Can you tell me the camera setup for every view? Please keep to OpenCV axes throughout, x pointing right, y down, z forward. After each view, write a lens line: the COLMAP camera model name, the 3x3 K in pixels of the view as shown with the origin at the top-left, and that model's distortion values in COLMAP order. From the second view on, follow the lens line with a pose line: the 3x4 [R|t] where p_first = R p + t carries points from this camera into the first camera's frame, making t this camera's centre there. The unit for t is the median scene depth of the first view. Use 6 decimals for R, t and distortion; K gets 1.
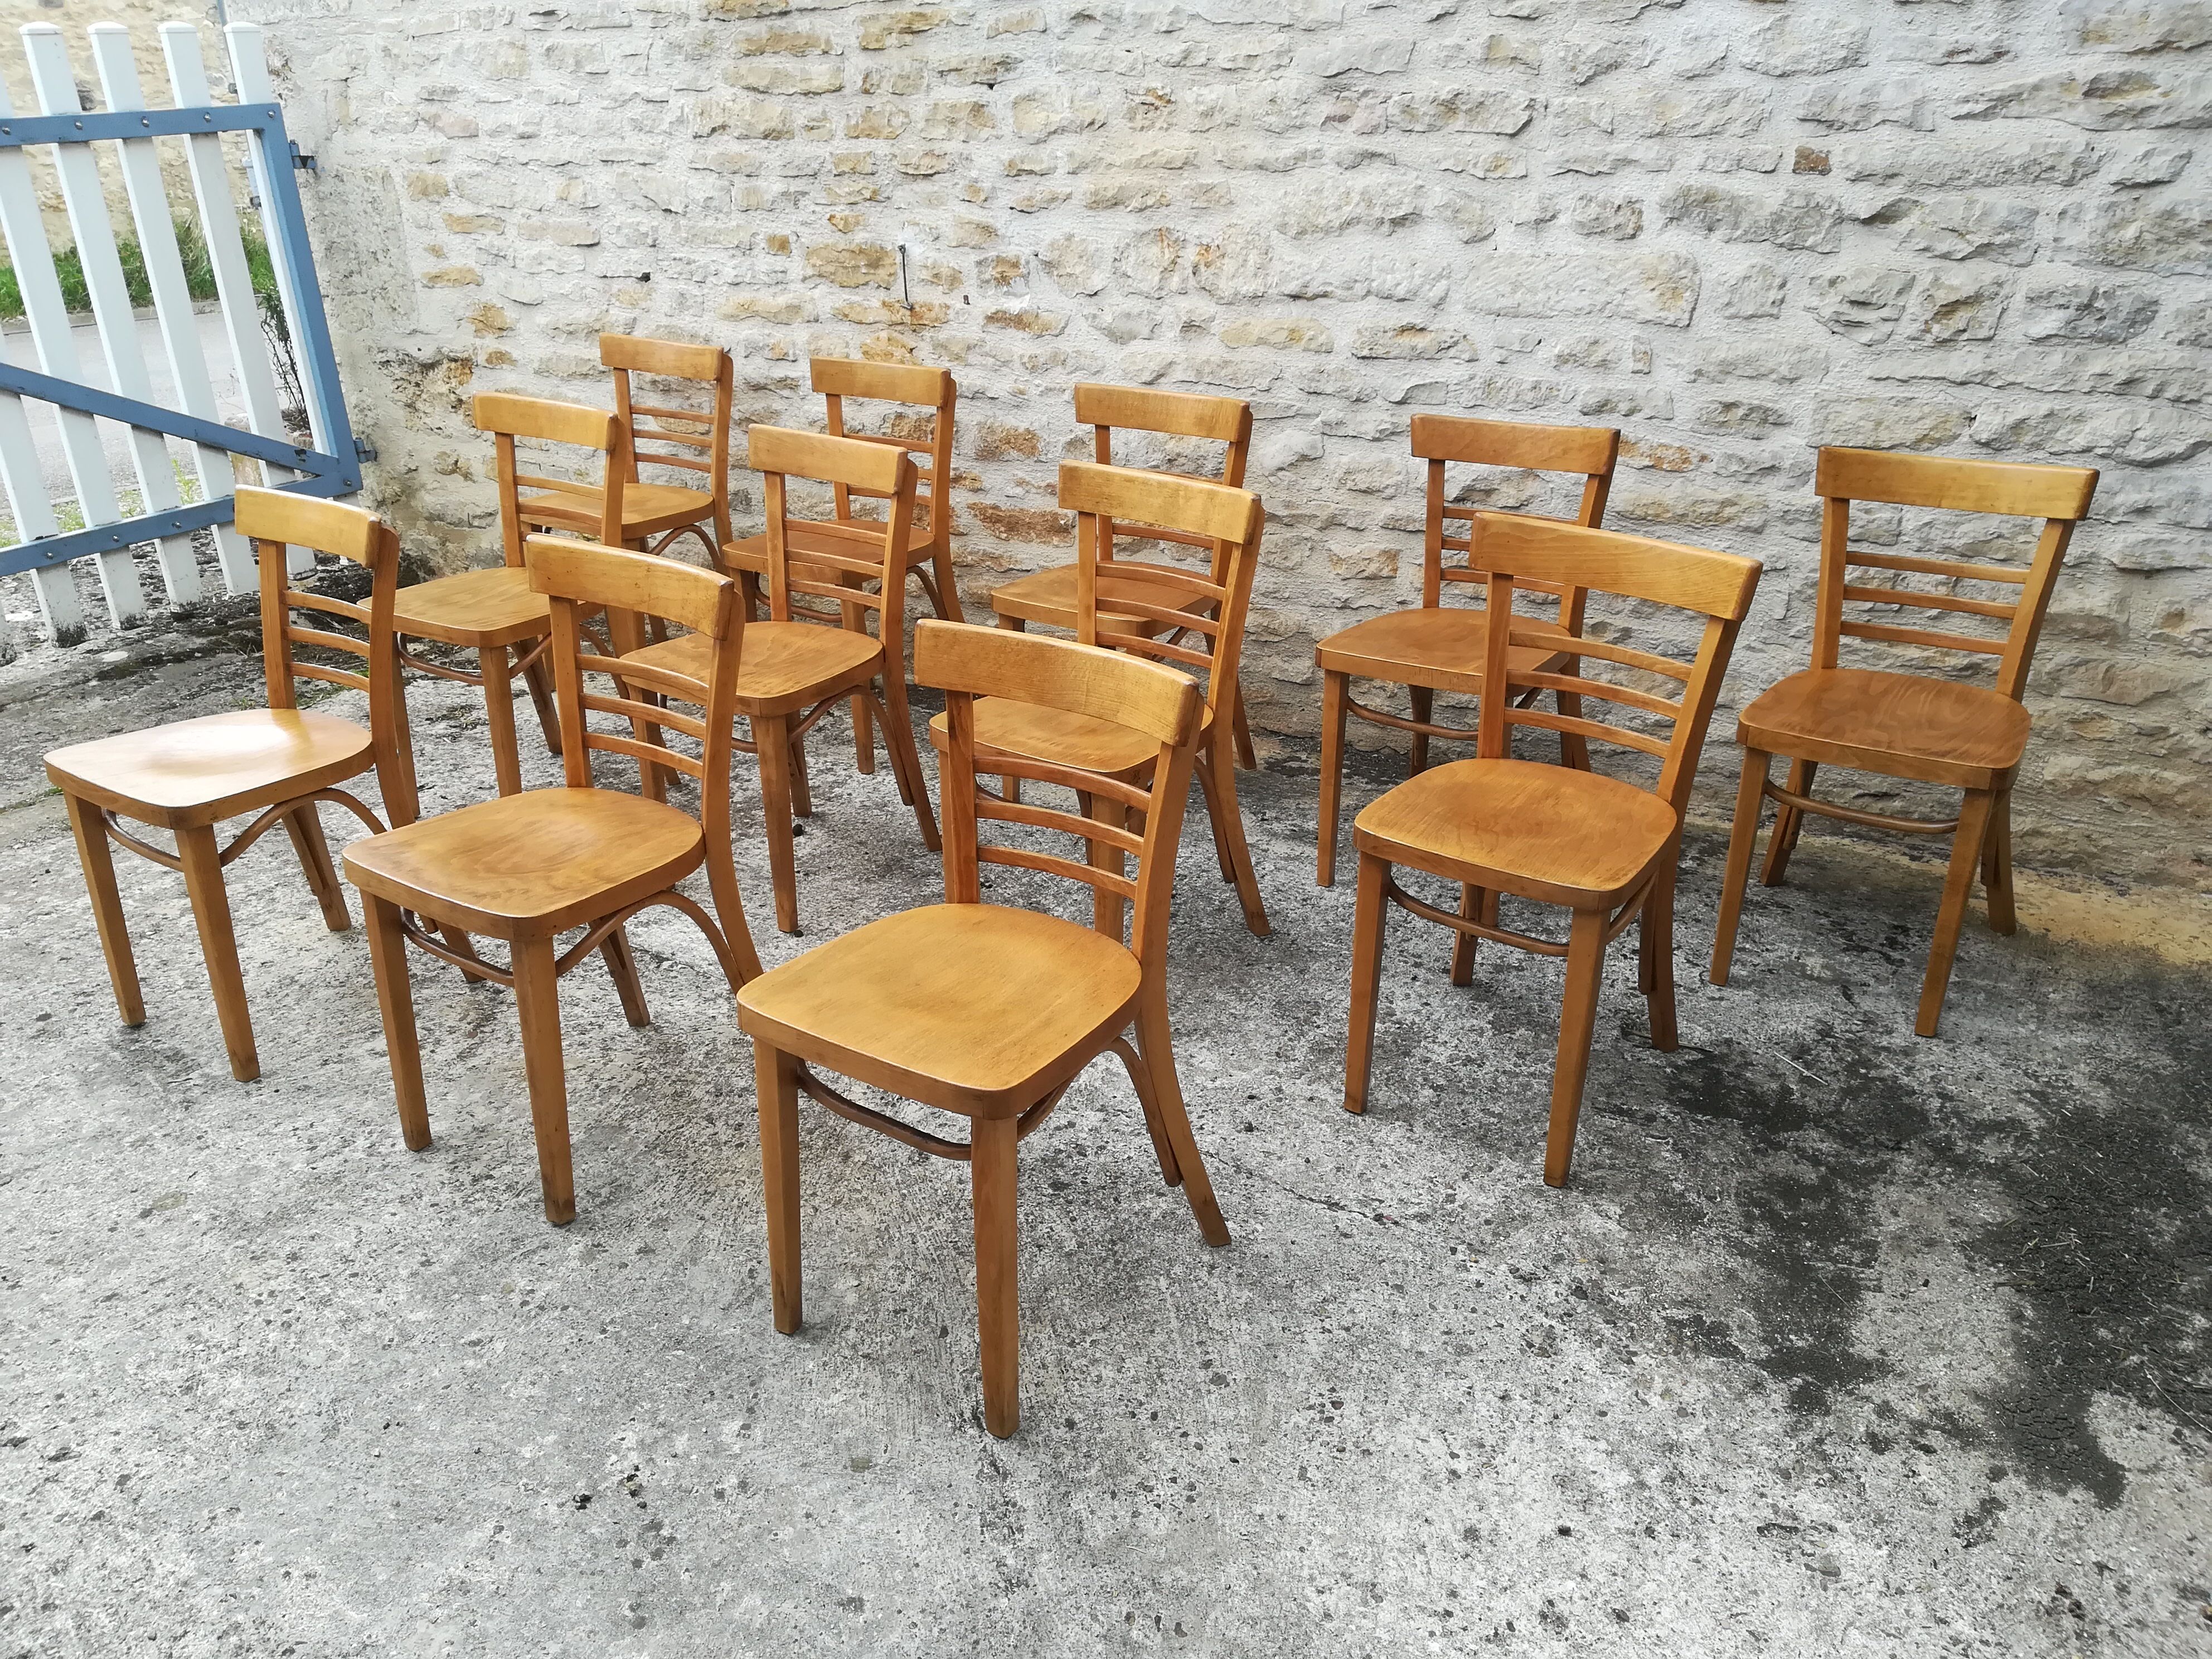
lens RADIAL K [[1726.7, 0, 1111.0], [0, 1726.7, 853.4], [0, 0, 1]] dist [0.046504, -0.074421]
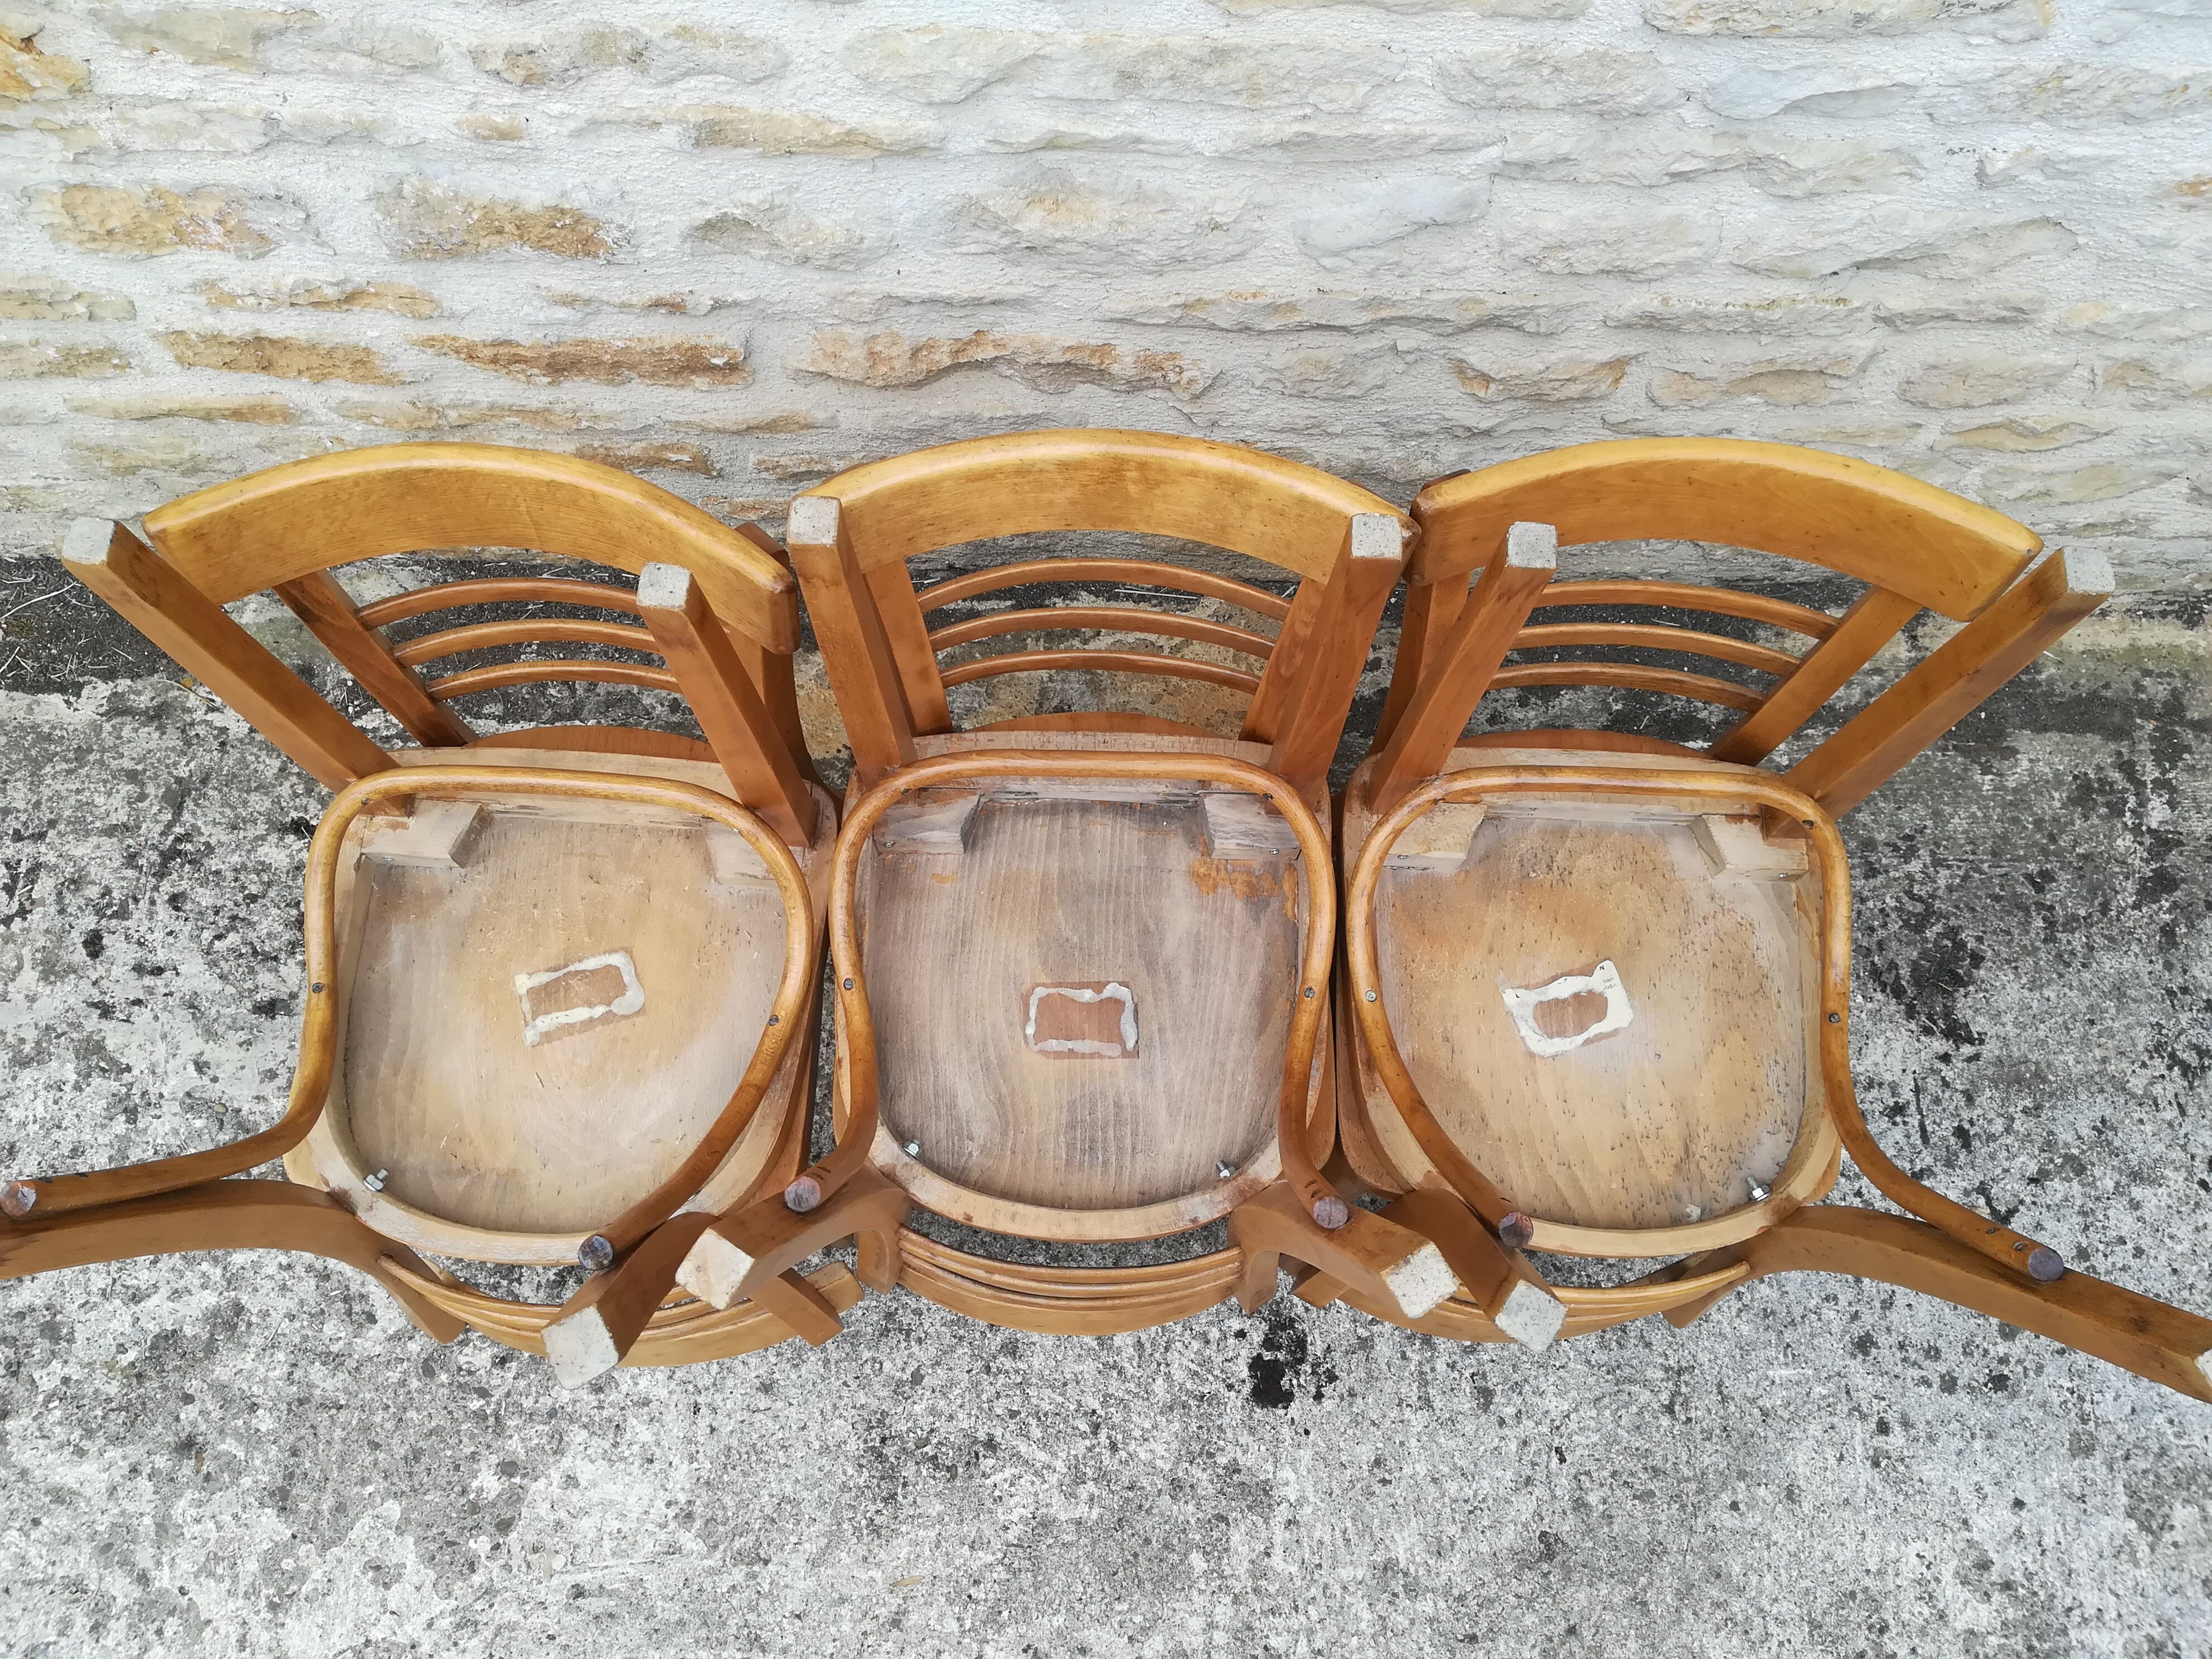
lens RADIAL K [[1726.7, 0, 1118.1], [0, 1726.7, 850.7], [0, 0, 1]] dist [0.046504, -0.074421]
pose [[0.874026, -0.450382, 0.182302, -0.078699], [0.162467, 0.624508, 0.763934, -0.455063], [-0.457911, -0.638080, 0.619008, 0.737494]]
